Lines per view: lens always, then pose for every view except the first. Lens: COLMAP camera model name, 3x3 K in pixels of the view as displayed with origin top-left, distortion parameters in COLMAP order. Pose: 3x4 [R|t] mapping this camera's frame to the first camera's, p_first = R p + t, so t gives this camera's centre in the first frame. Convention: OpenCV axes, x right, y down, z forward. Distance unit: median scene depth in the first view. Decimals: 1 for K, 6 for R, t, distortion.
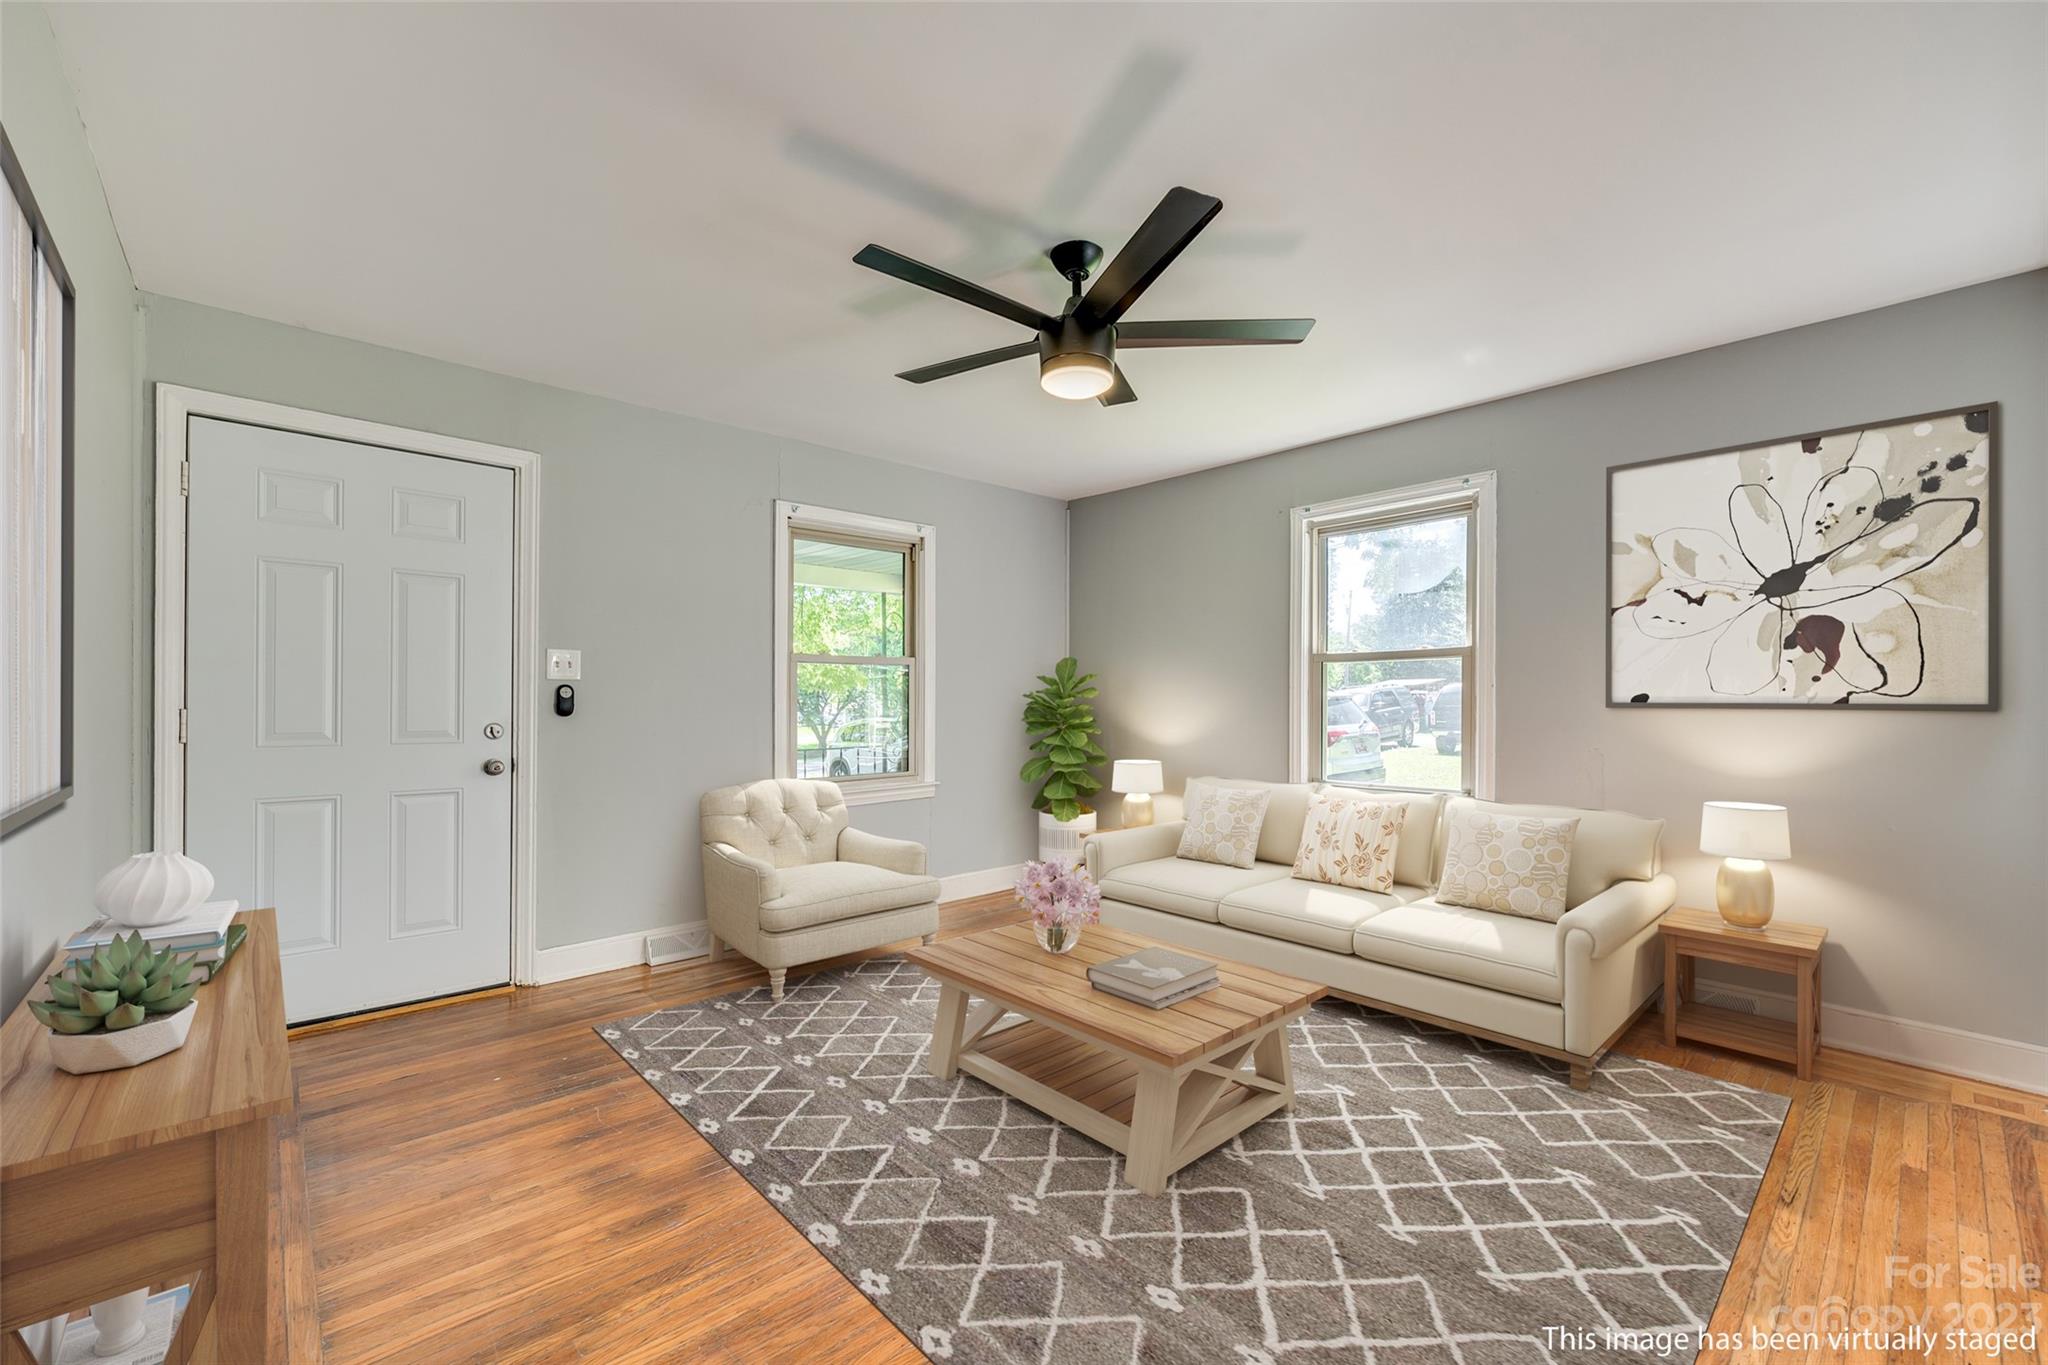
lens RADIAL K [[837.6, 0, 1009.1], [0, 837.6, 696.6], [0, 0, 1]] dist [-0.001479, -0.000077]
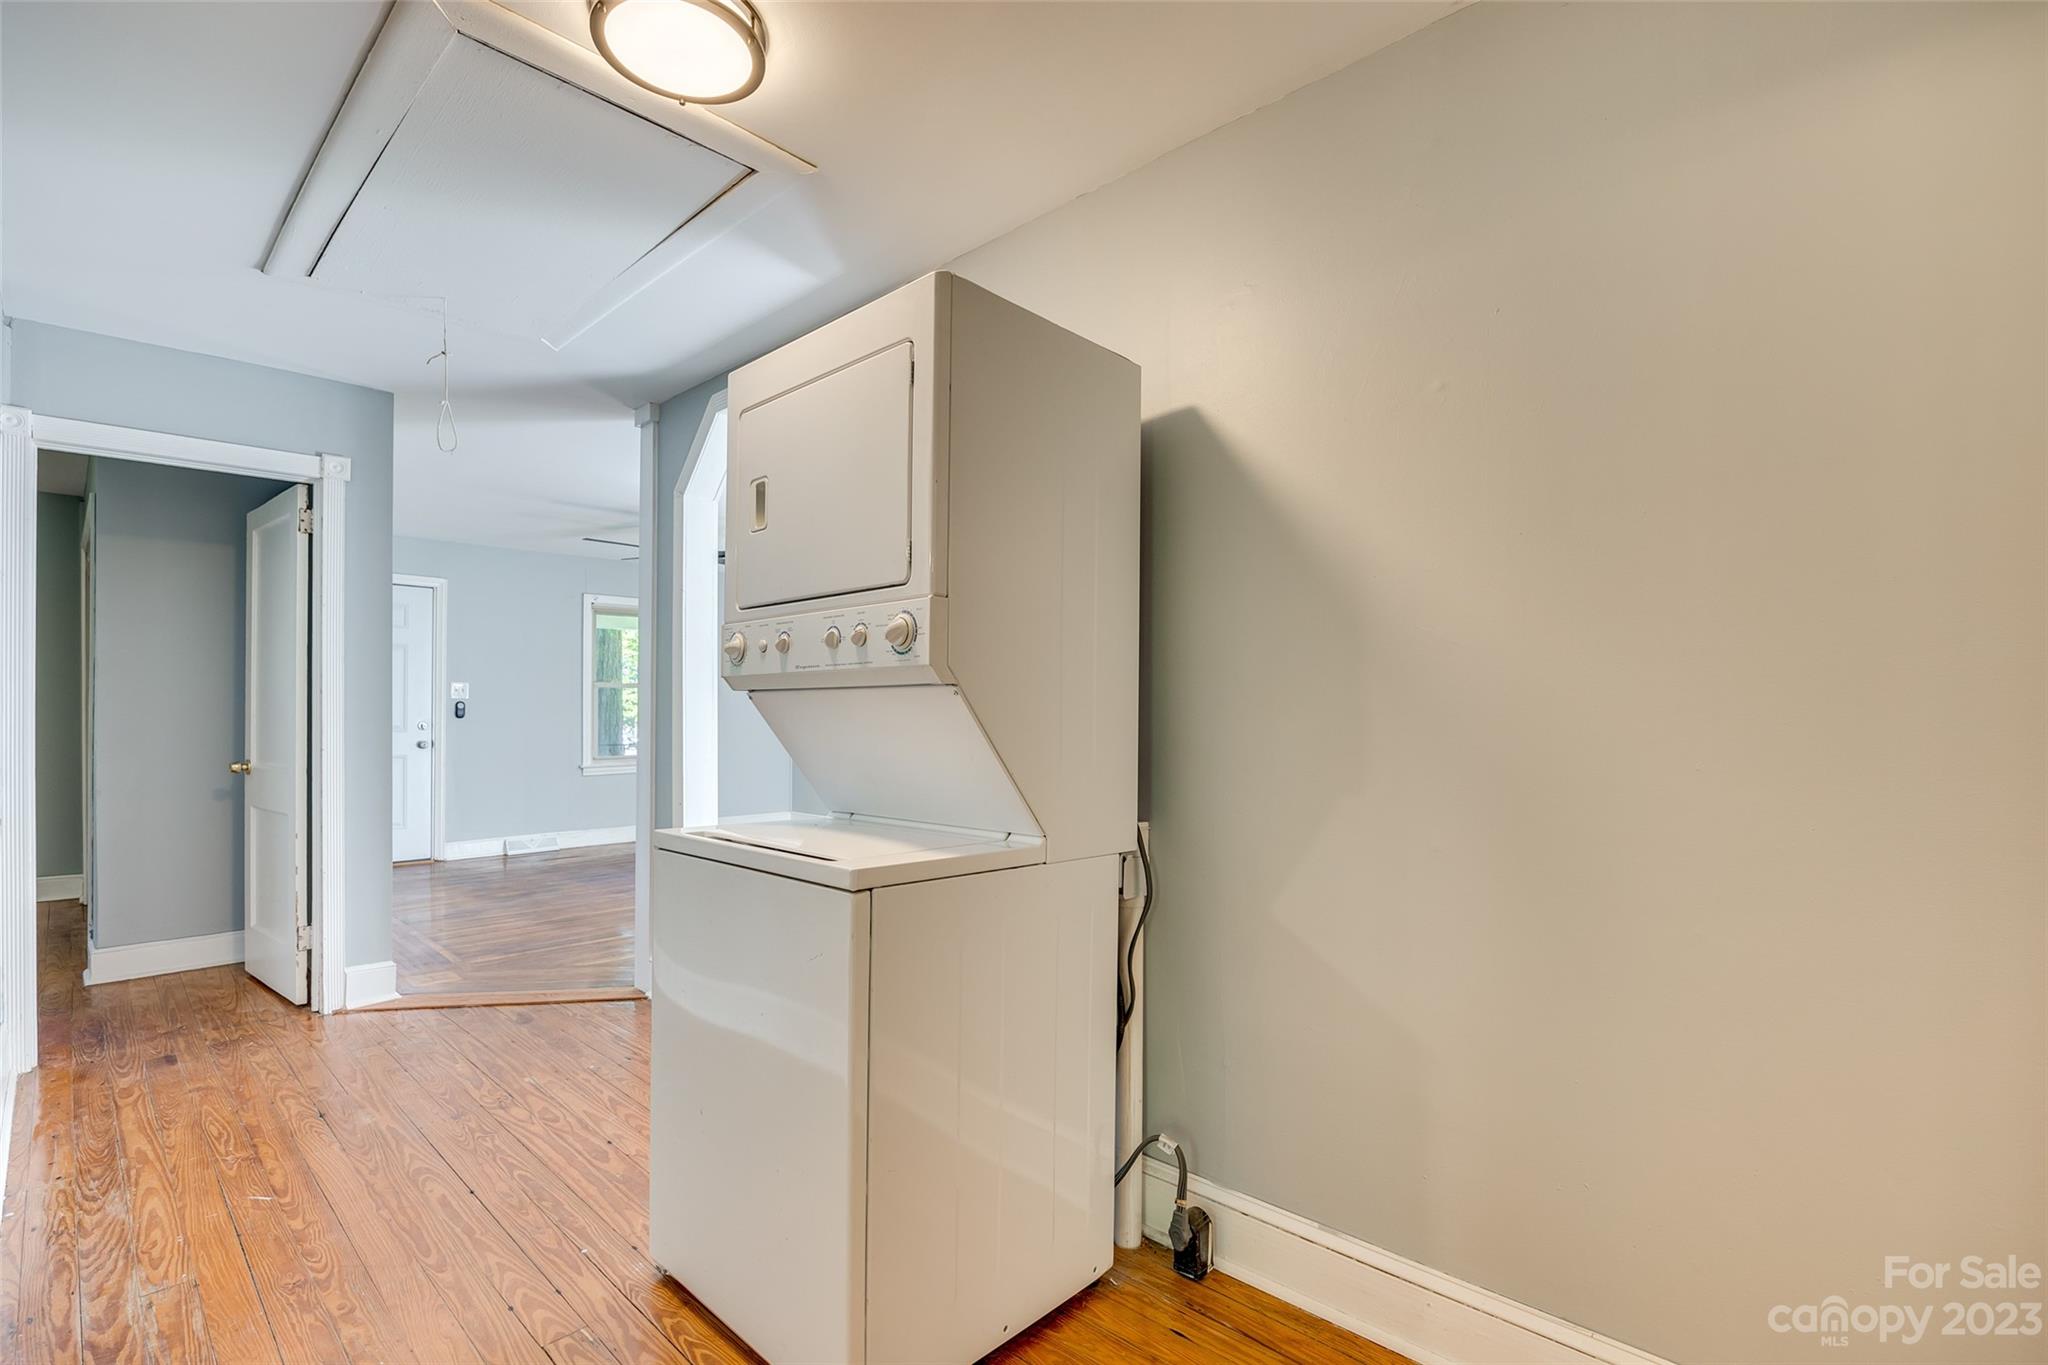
lens RADIAL K [[937.6, 0, 991.0], [0, 937.6, 715.1], [0, 0, 1]] dist [-0.003910, -0.000134]
pose [[0.999260, 0.001052, 0.038452, 0.944067], [-0.001321, 0.999975, 0.006965, 0.000455], [-0.038444, -0.007011, 0.999236, -1.868362]]
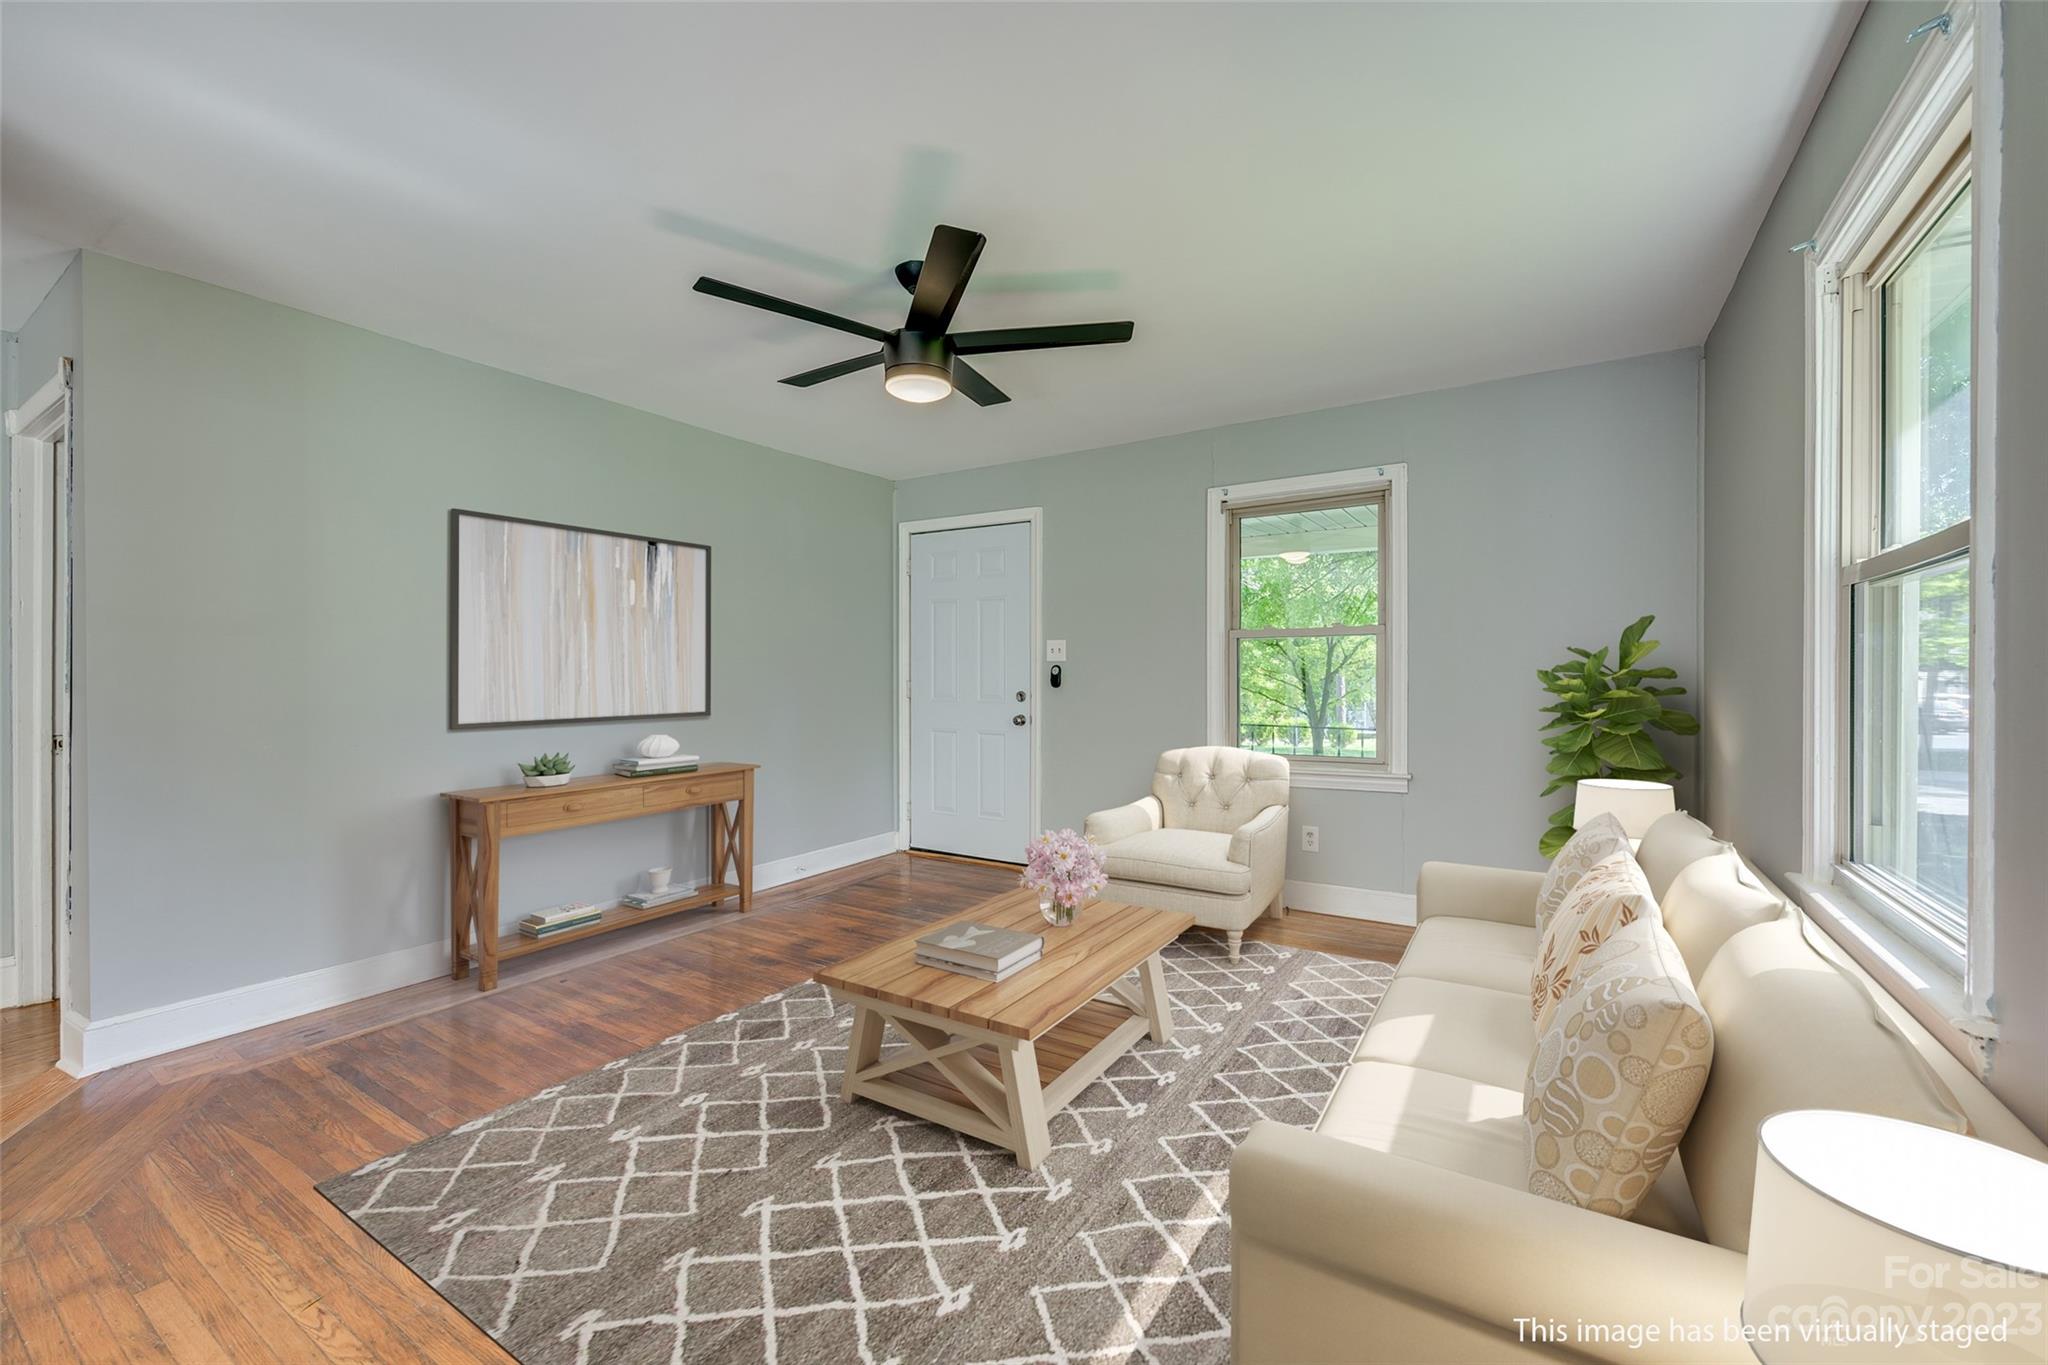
lens RADIAL K [[837.6, 0, 1009.0], [0, 837.6, 677.0], [0, 0, 1]] dist [-0.001479, -0.000077]
pose [[0.256770, 0.002849, -0.966468, 1.346759], [0.008059, 0.999955, 0.005089, -0.002621], [0.966439, -0.009095, 0.256735, 0.919585]]
